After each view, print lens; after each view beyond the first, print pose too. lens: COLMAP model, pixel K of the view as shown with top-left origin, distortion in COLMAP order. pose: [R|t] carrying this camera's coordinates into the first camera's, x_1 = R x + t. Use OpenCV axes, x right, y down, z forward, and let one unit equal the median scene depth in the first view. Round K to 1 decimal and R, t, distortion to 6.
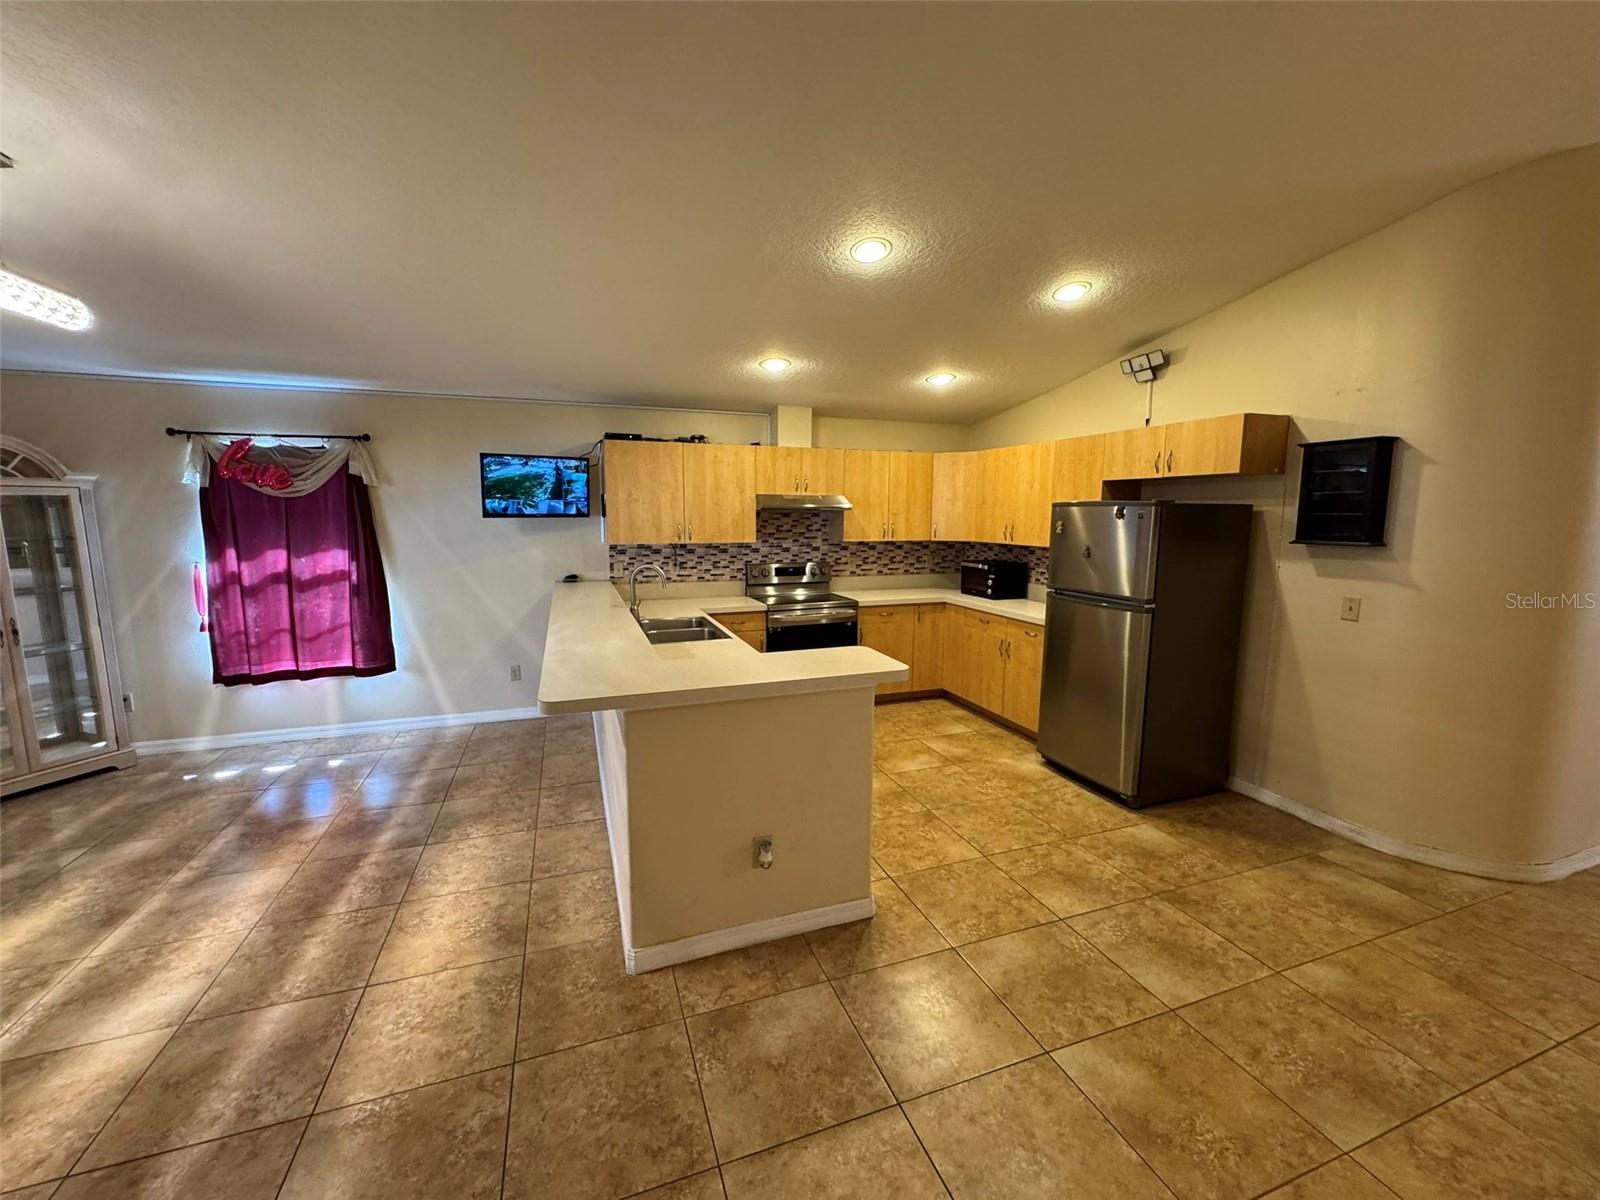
lens RADIAL K [[641.3, 0, 798.0], [0, 641.3, 597.6], [0, 0, 1]] dist [-0.005960, 0.001016]
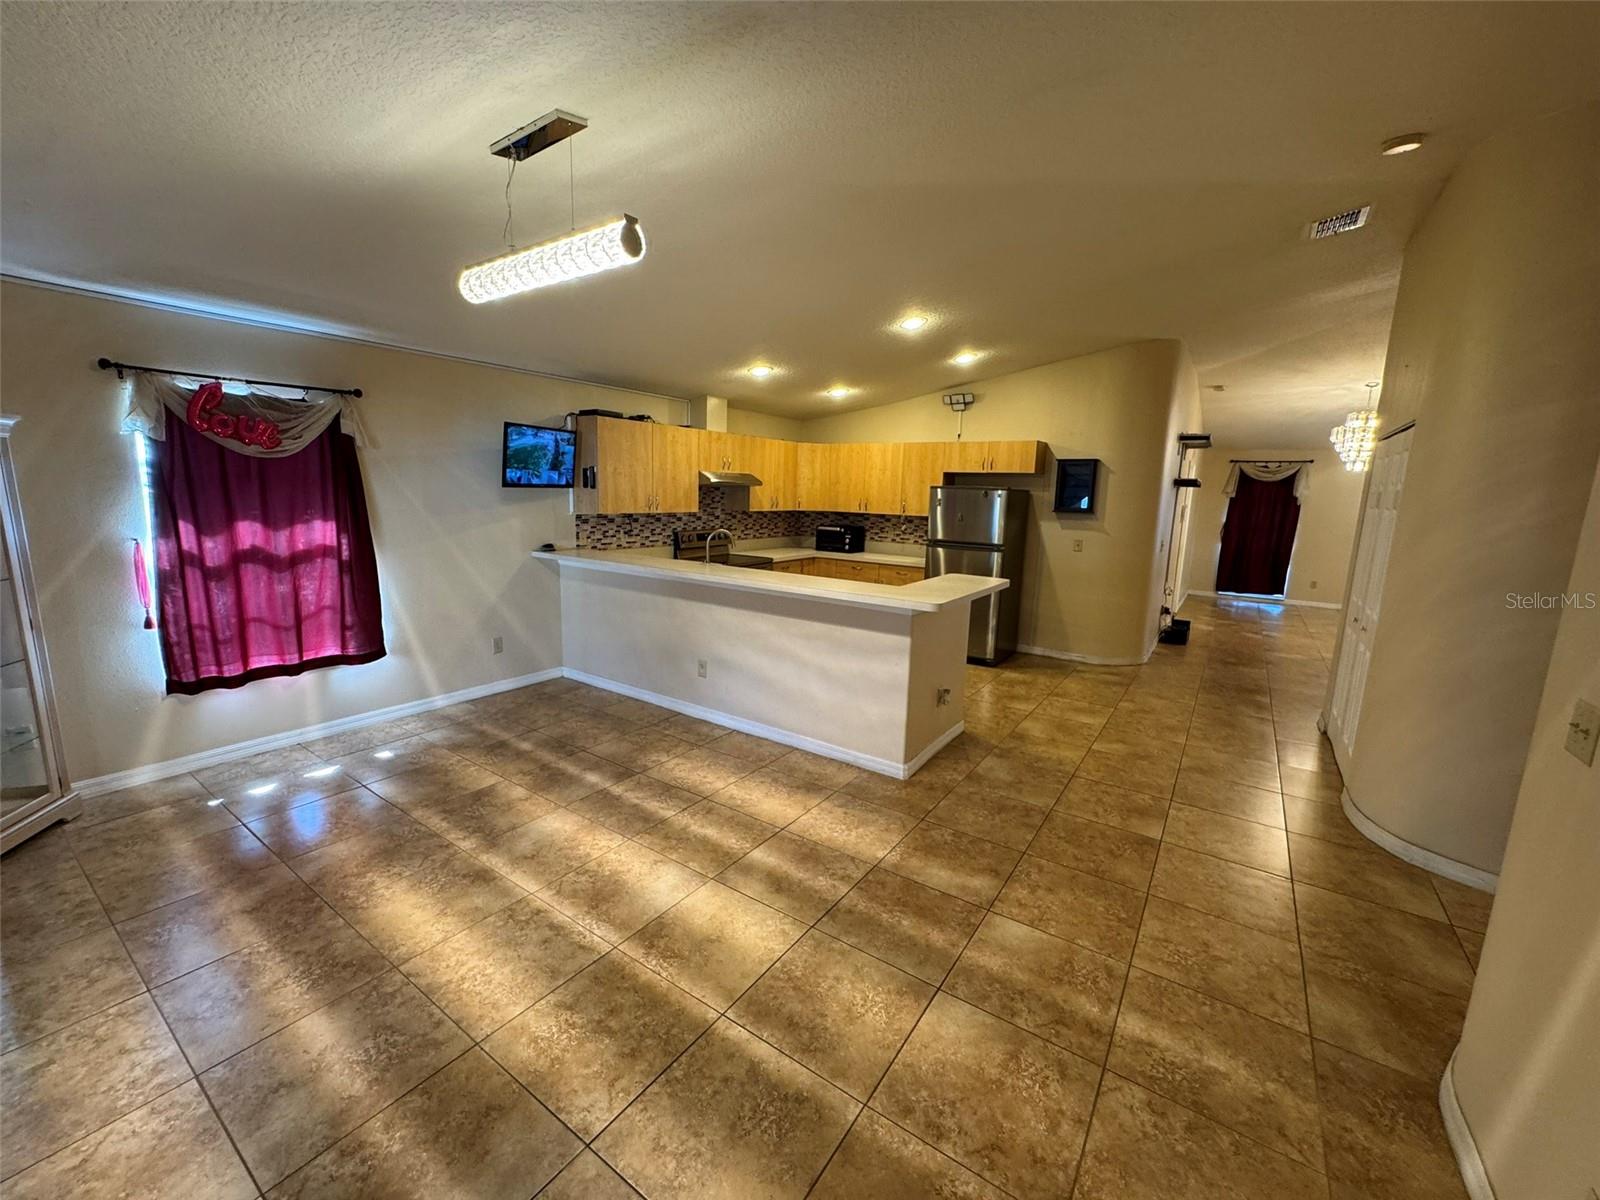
lens RADIAL K [[641.3, 0, 796.7], [0, 641.3, 599.2], [0, 0, 1]] dist [-0.005960, 0.001016]
pose [[0.813259, -0.079548, 0.576439, -0.706346], [0.051142, 0.996550, 0.065369, 0.006613], [-0.579650, -0.023682, 0.814522, -0.077593]]
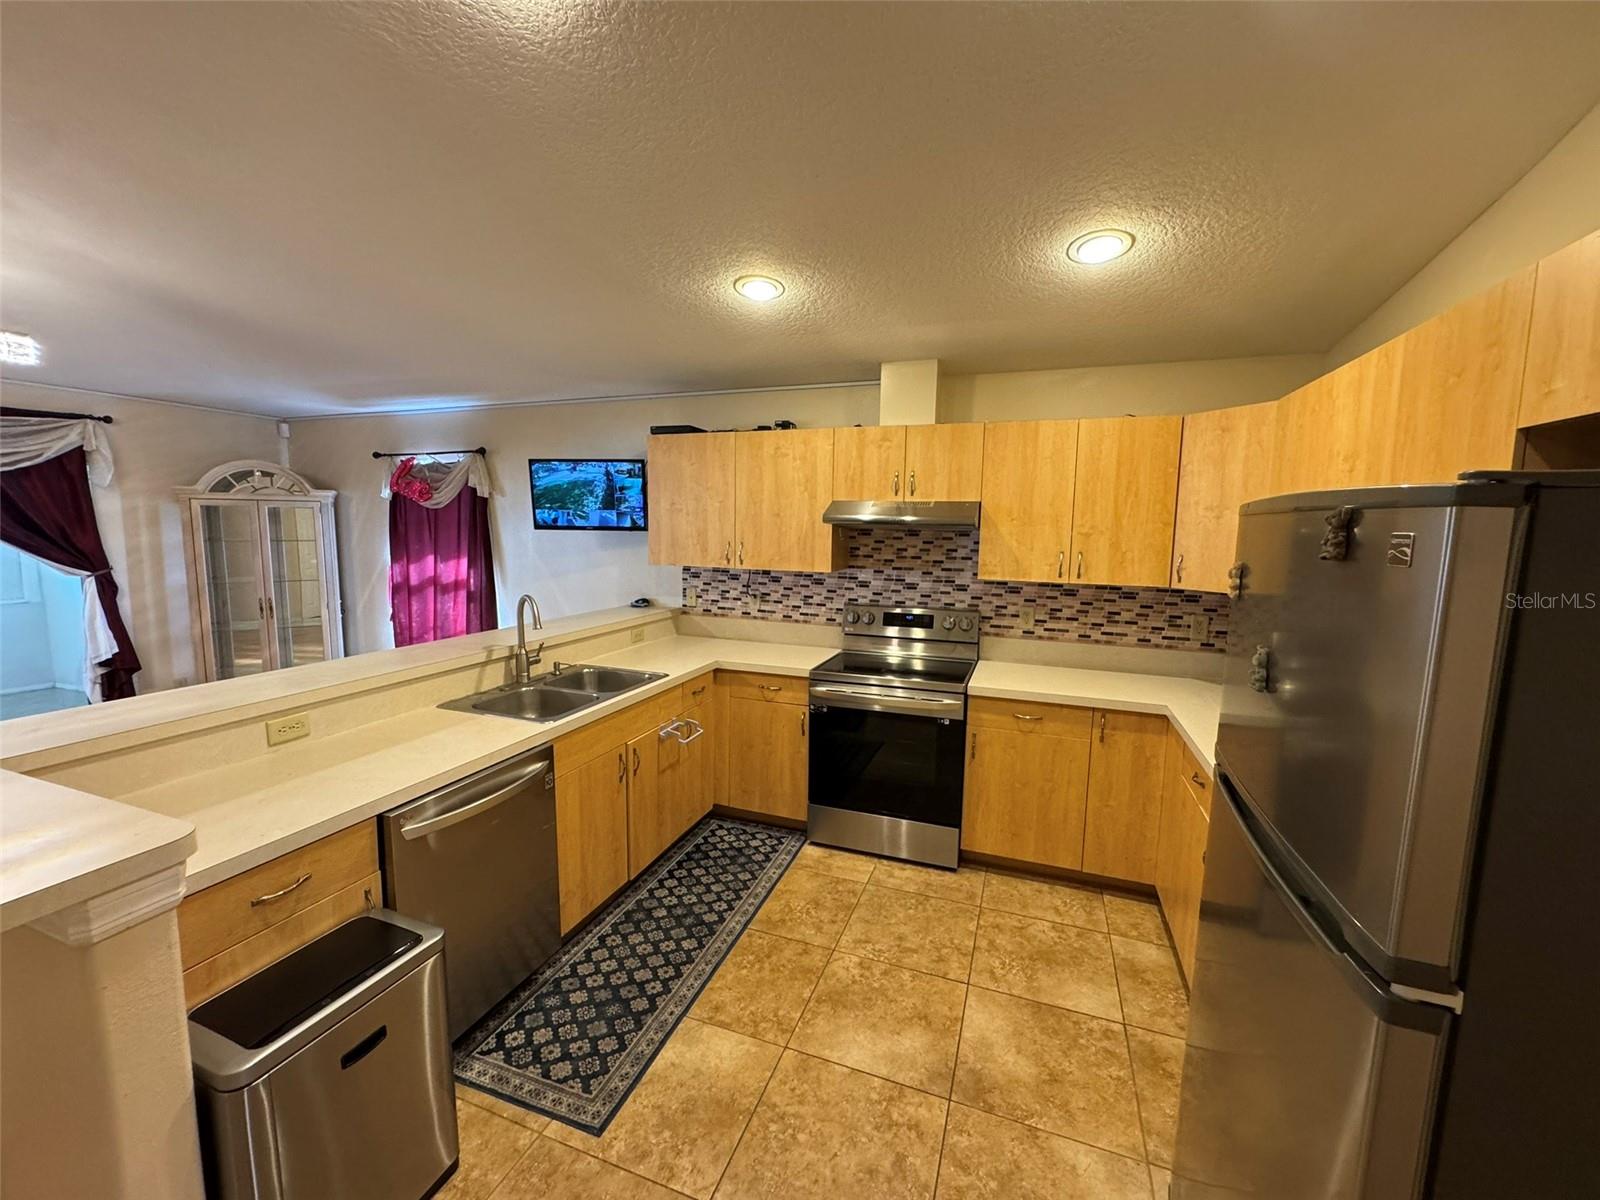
lens RADIAL K [[641.3, 0, 797.2], [0, 641.3, 599.1], [0, 0, 1]] dist [-0.005960, 0.001016]
pose [[0.763022, 0.082429, -0.641095, 0.392538], [-0.098172, 0.995108, 0.011104, -0.072350], [0.638874, 0.054465, 0.767381, 0.539352]]
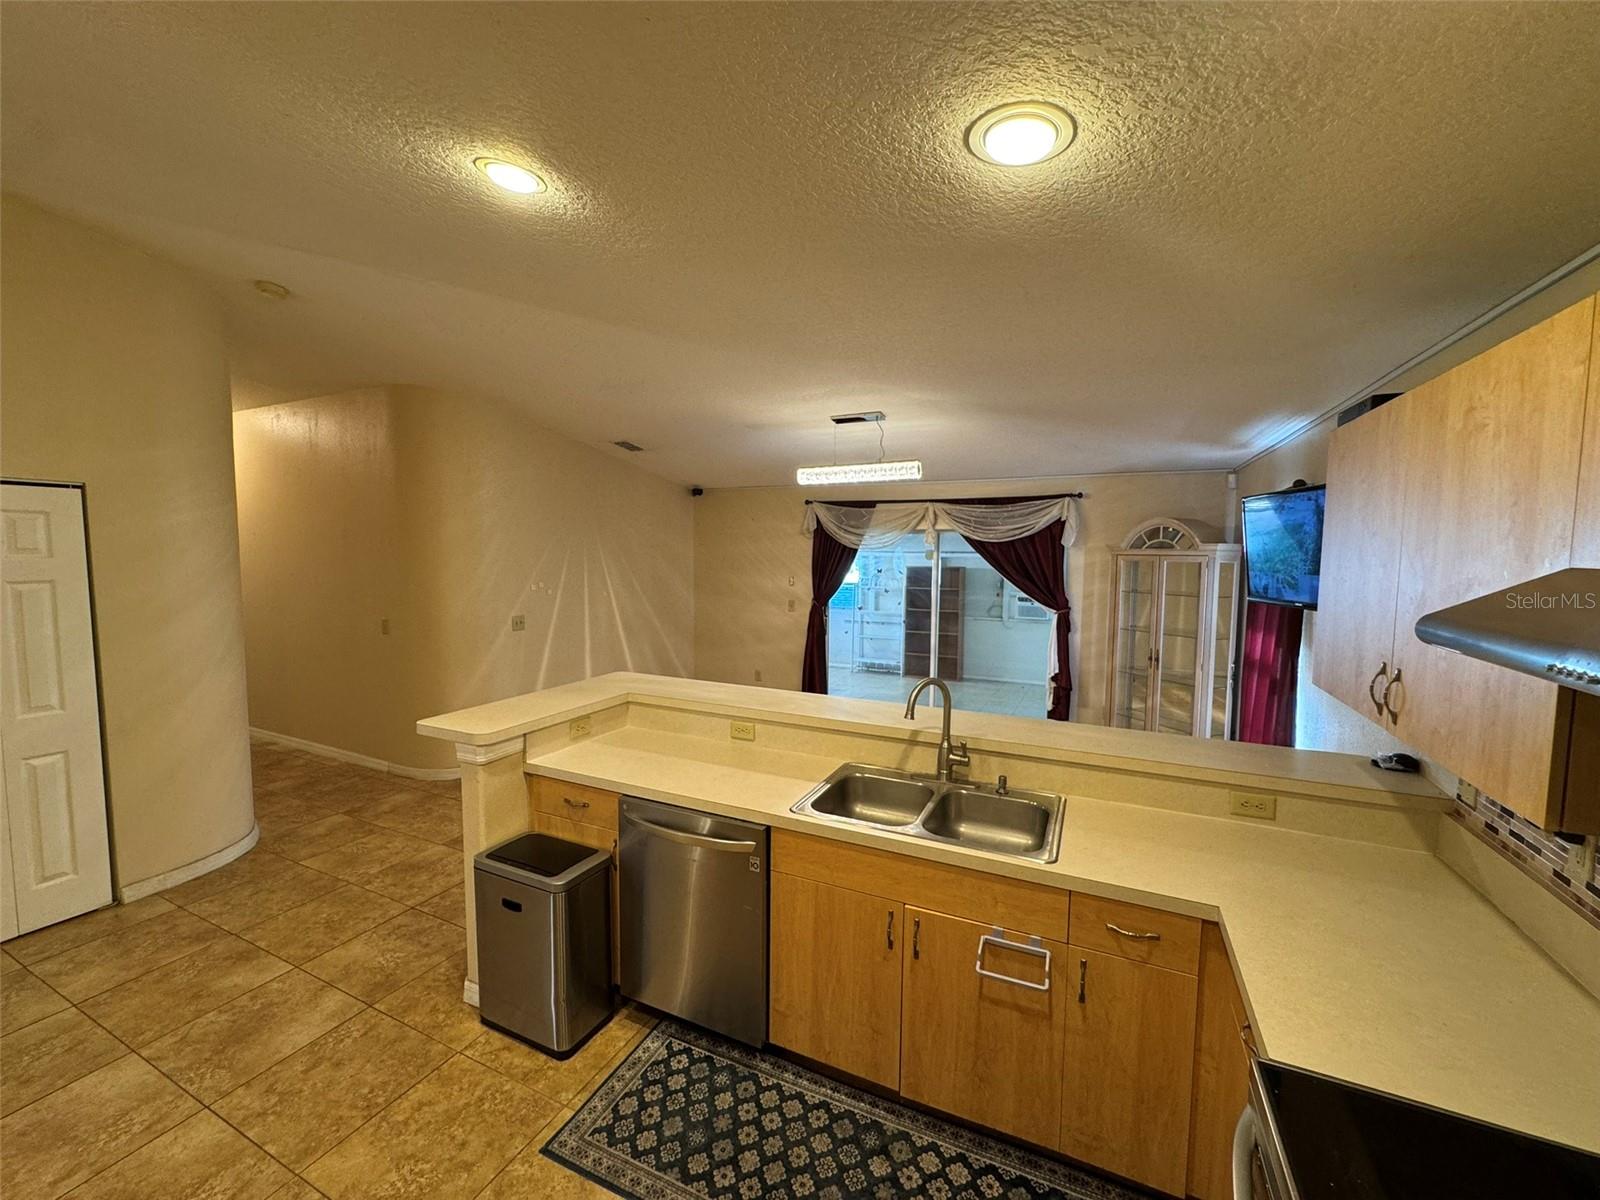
lens RADIAL K [[641.3, 0, 799.4], [0, 641.3, 599.6], [0, 0, 1]] dist [-0.005960, 0.001016]
pose [[-0.710041, 0.046660, -0.702612, 0.240773], [-0.103146, 0.980148, 0.169327, -0.184254], [0.696565, 0.192701, -0.691133, 1.118228]]
